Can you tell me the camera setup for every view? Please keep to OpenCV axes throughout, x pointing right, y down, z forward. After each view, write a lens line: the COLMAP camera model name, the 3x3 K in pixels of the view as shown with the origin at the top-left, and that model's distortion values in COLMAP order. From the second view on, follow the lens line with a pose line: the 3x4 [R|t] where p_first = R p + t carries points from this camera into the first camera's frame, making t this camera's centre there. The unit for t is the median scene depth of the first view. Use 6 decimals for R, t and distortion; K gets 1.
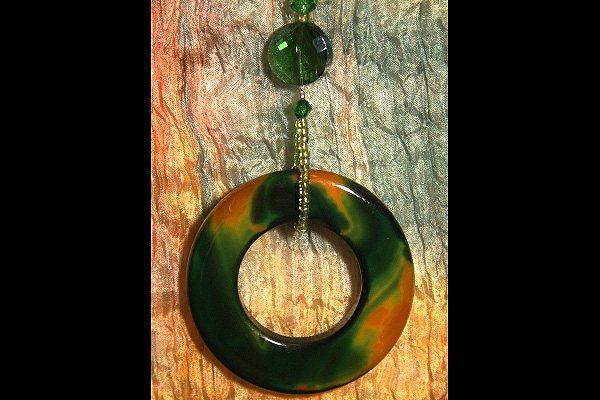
lens RADIAL K [[2326.1, 0, 299.6], [0, 2326.1, 201.5], [0, 0, 1]] dist [0.273290, 0.000000]
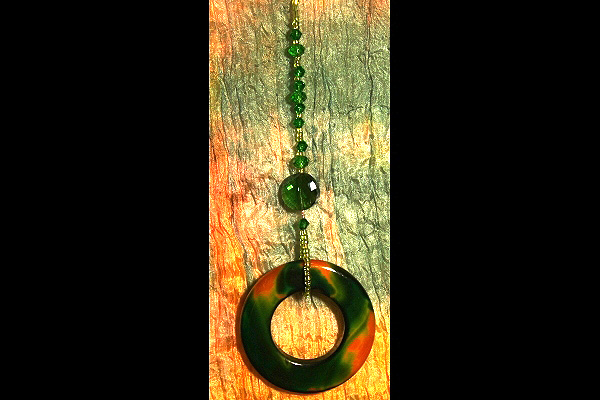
lens RADIAL K [[917.0, 0, 302.7], [0, 917.0, 197.5], [0, 0, 1]] dist [0.131147, 0.000000]
pose [[0.997087, -0.054732, 0.053119, -0.033756], [0.056317, 0.997997, -0.028811, -0.039729], [-0.051435, 0.031718, 0.998173, 0.332454]]
